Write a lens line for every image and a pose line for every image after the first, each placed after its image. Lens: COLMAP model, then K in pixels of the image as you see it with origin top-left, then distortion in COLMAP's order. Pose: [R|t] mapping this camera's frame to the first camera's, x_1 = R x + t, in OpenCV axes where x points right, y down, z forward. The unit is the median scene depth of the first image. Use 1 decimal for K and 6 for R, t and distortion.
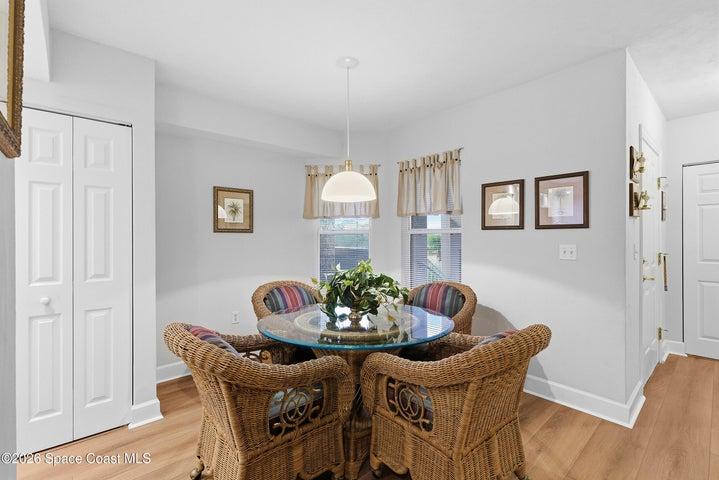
lens RADIAL K [[326.5, 0, 360.3], [0, 326.5, 239.2], [0, 0, 1]] dist [-0.000047, 0.000988]
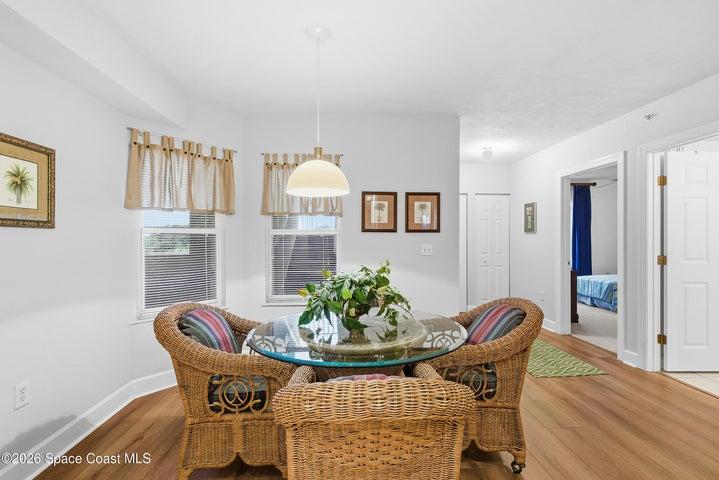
lens RADIAL K [[326.5, 0, 364.4], [0, 326.5, 239.0], [0, 0, 1]] dist [-0.000047, 0.000988]
pose [[0.619835, 0.003558, 0.784724, -0.558206], [0.000089, 0.999989, -0.004604, 0.000671], [-0.784732, 0.002924, 0.619828, 0.330506]]
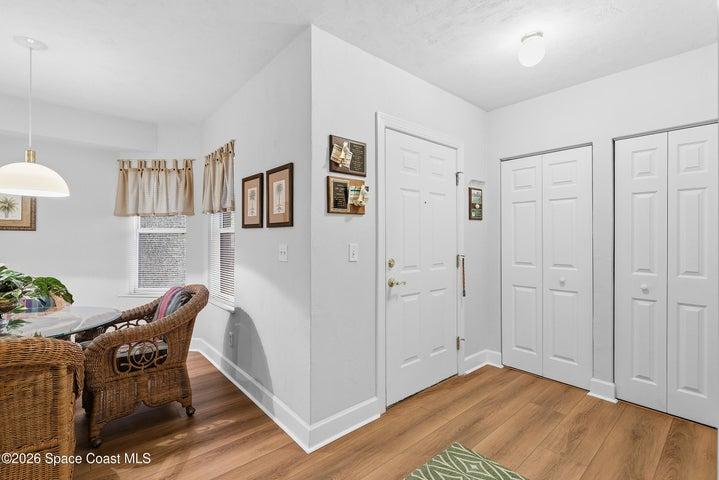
lens RADIAL K [[326.5, 0, 360.0], [0, 326.5, 238.7], [0, 0, 1]] dist [-0.000047, 0.000988]
pose [[0.999769, 0.005056, -0.020869, 0.801329], [-0.005021, 0.999986, 0.001733, -0.003423], [0.020877, -0.001628, 0.999781, 0.098976]]
